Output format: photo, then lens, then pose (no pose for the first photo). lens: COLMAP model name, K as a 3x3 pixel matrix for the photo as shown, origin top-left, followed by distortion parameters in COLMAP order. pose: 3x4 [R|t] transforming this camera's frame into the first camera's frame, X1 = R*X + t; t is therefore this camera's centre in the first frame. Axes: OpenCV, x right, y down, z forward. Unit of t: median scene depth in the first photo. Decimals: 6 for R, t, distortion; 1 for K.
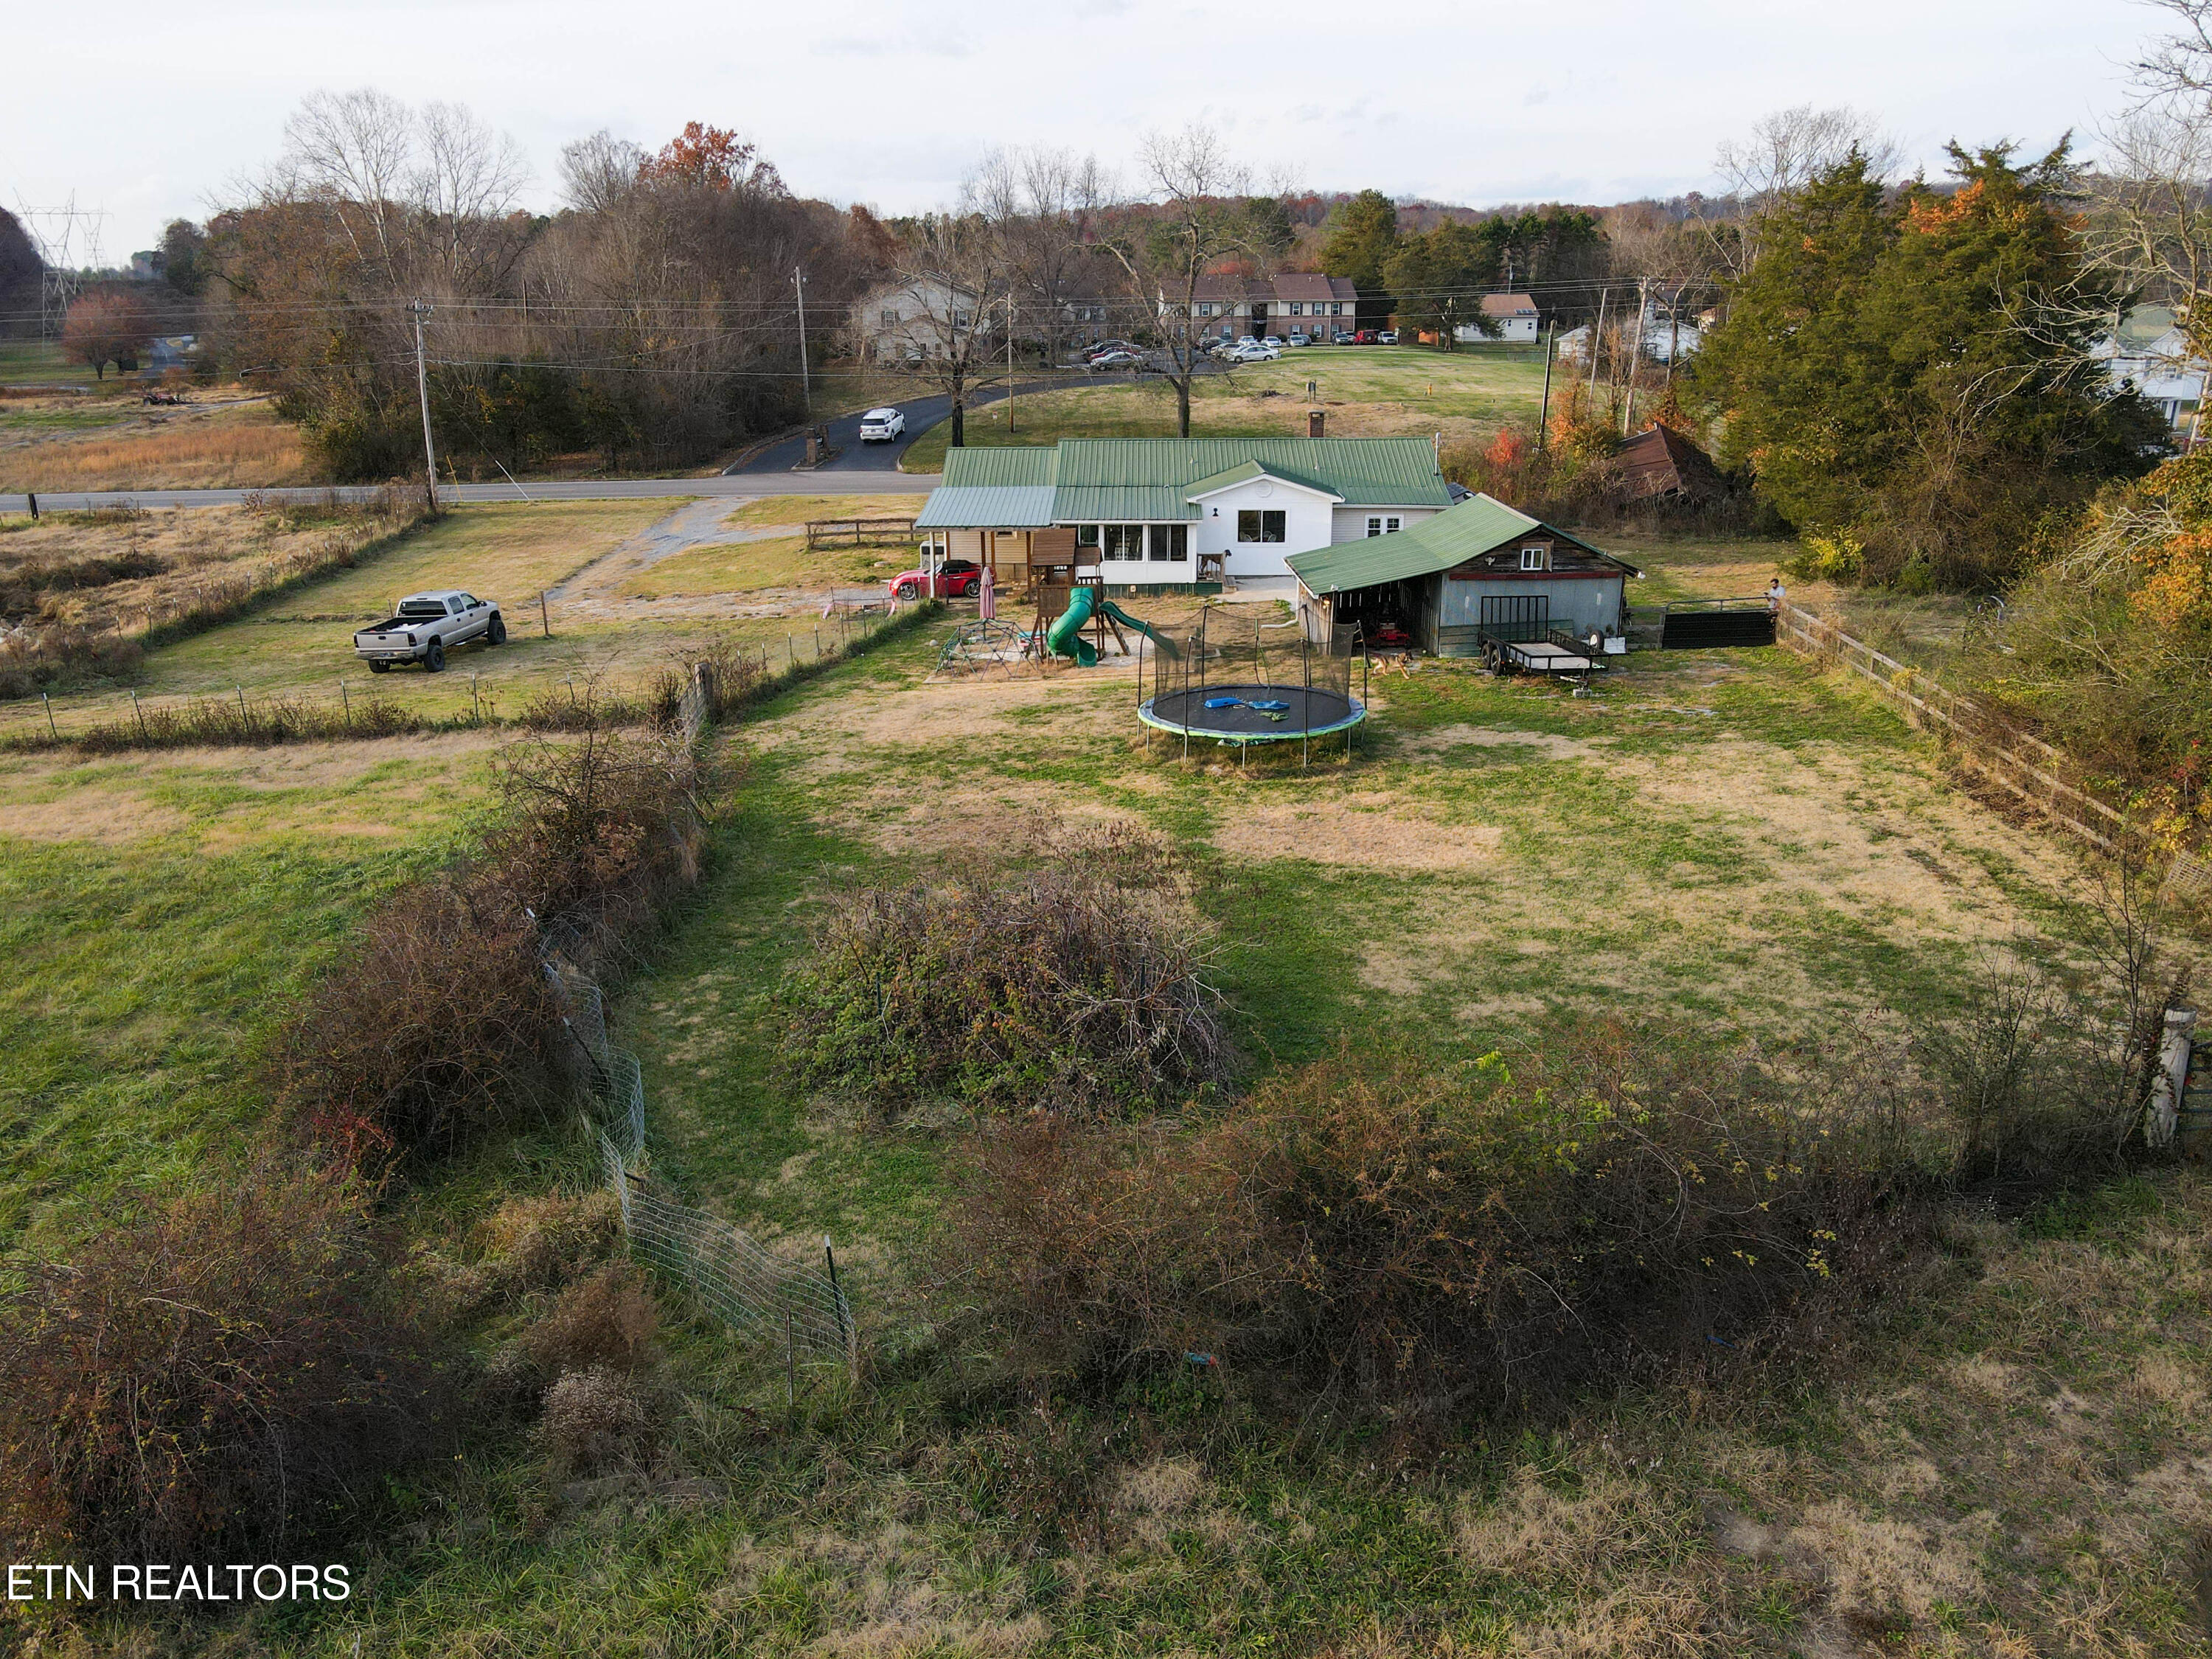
lens RADIAL K [[1633.6, 0, 1106.0], [0, 1633.6, 829.5], [0, 0, 1]] dist [-0.004008, 0.038832]
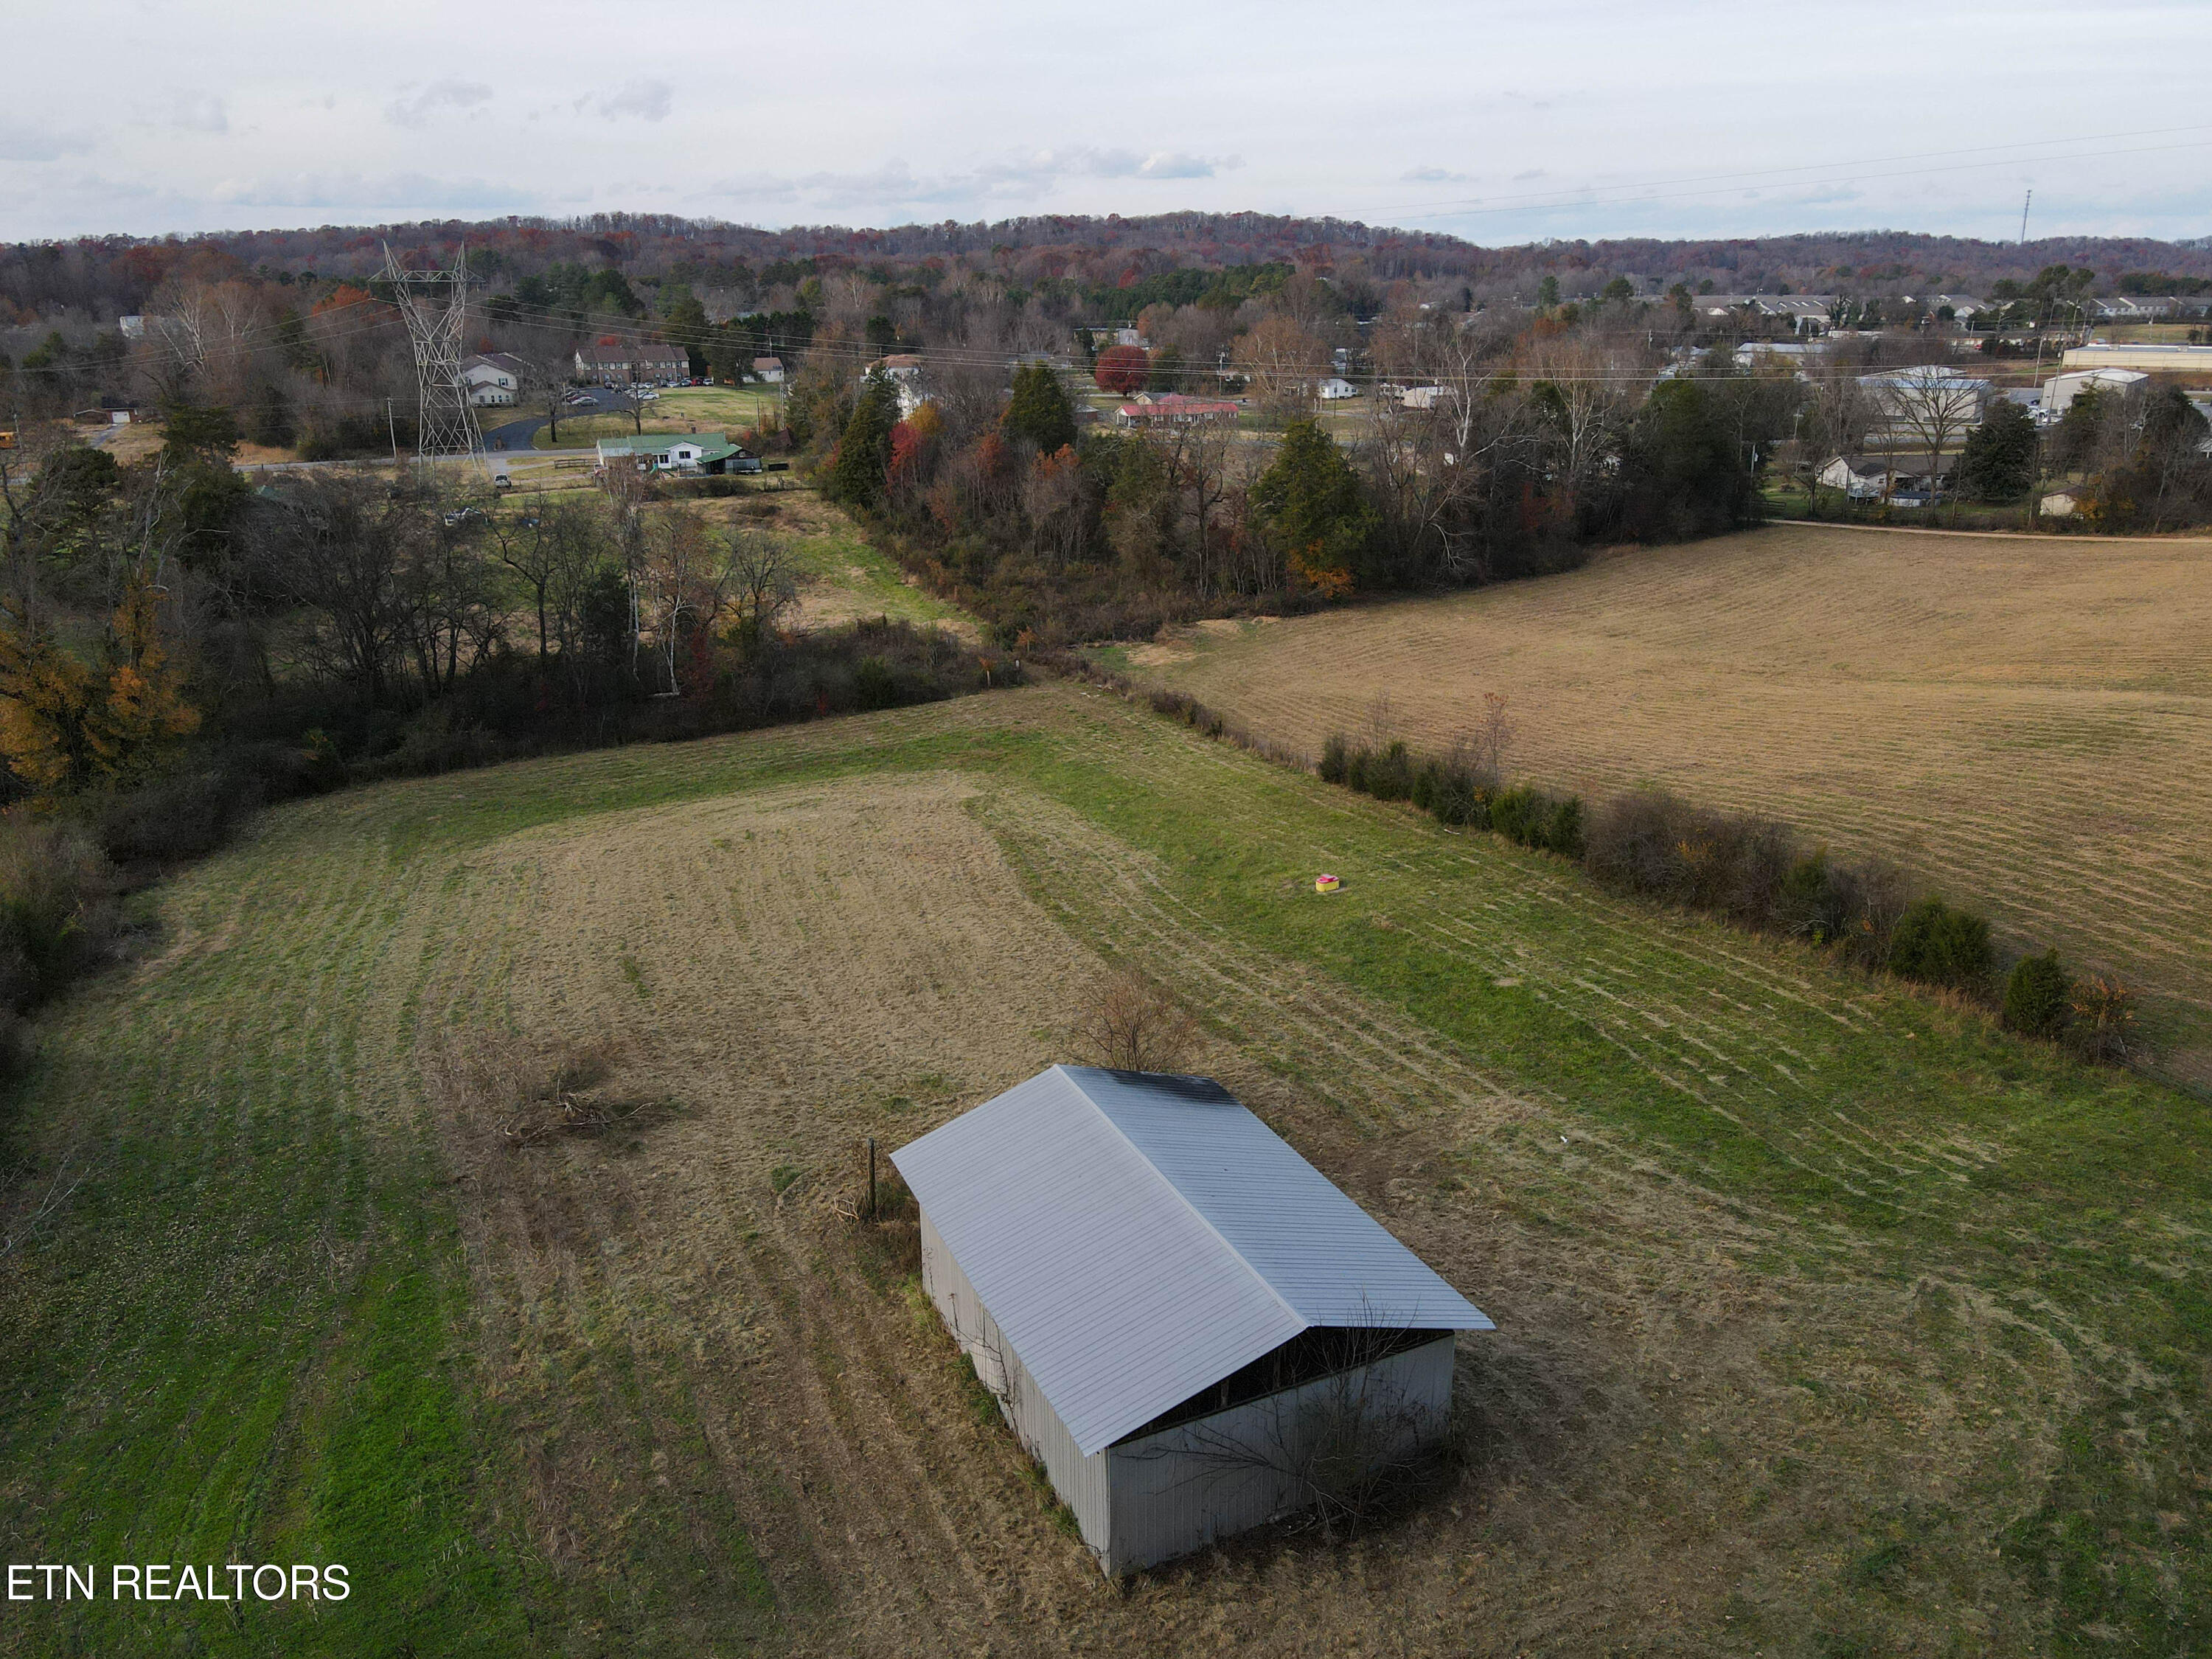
lens RADIAL K [[1633.6, 0, 1106.0], [0, 1633.6, 829.5], [0, 0, 1]] dist [-0.004008, 0.038832]
pose [[0.923328, -0.119397, 0.364980, -0.311997], [0.117843, 0.992675, 0.026619, 0.443570], [-0.365485, 0.018432, 0.930635, -1.855404]]
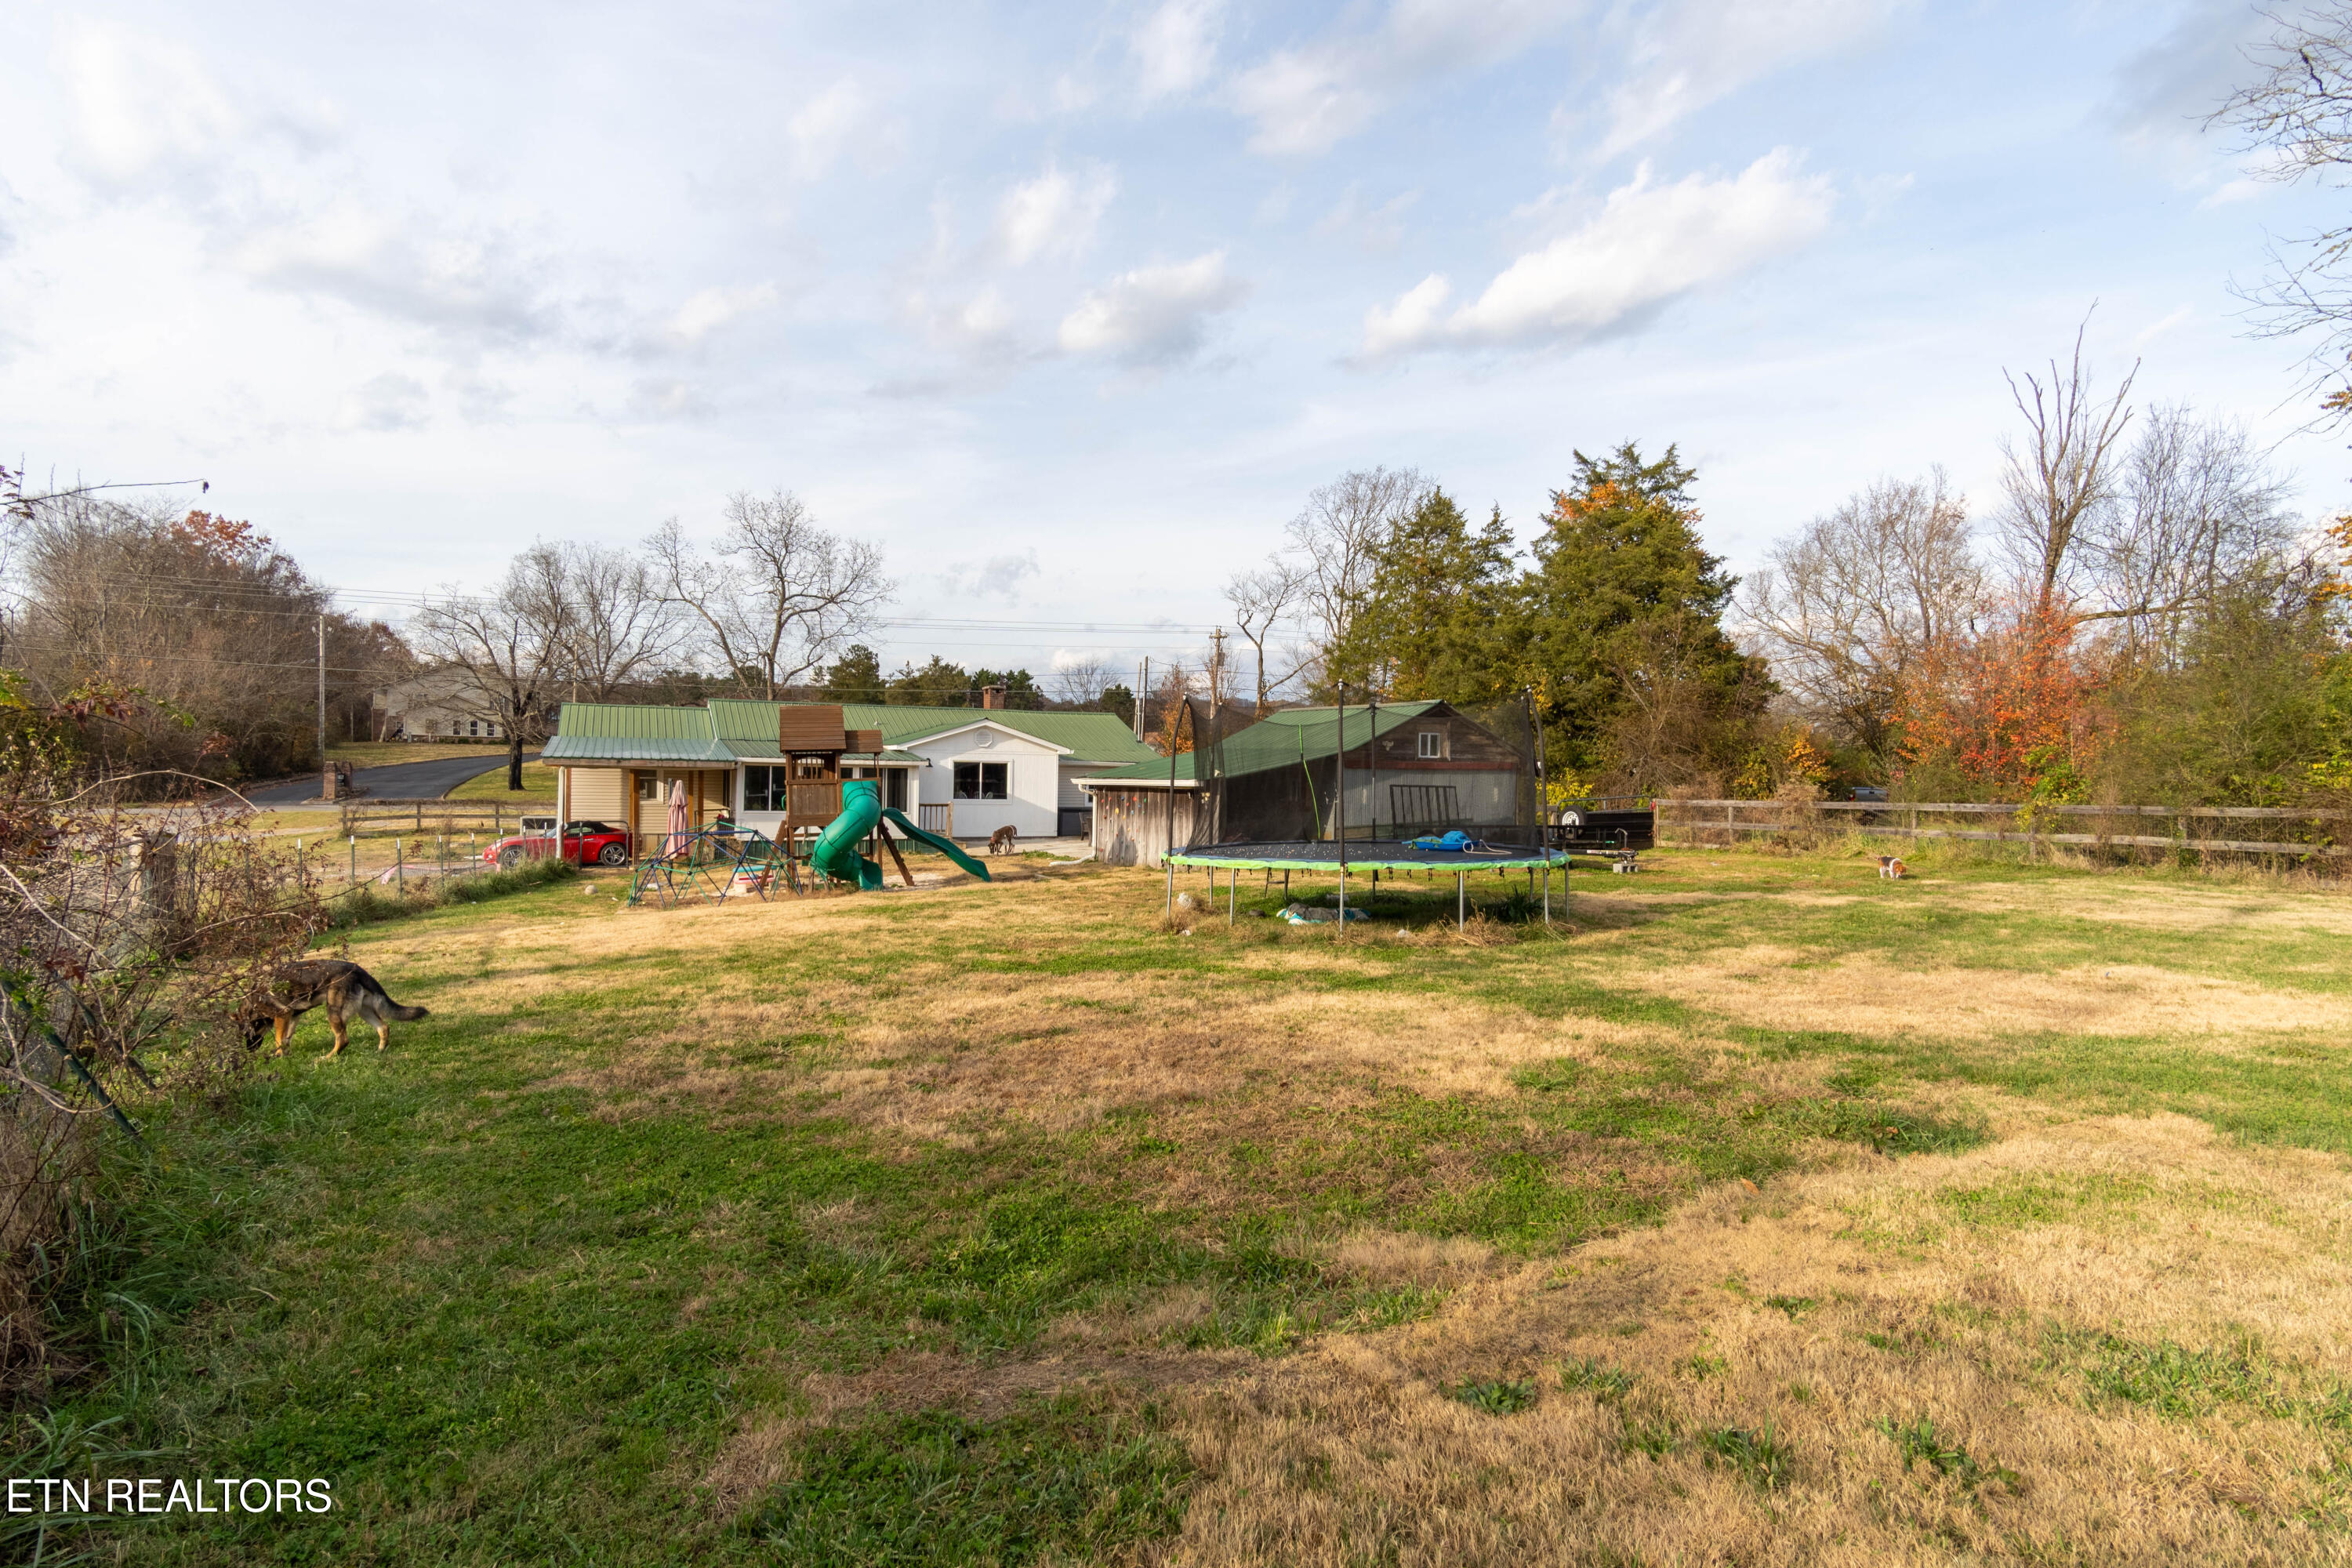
lens RADIAL K [[1231.1, 0, 1176.0], [0, 1231.1, 784.0], [0, 0, 1]] dist [0.000643, 0.001572]
pose [[0.901491, 0.017950, 0.432425, -0.052743], [0.114228, 0.953844, -0.277729, 0.005072], [-0.417451, 0.299765, 0.857832, 0.222605]]
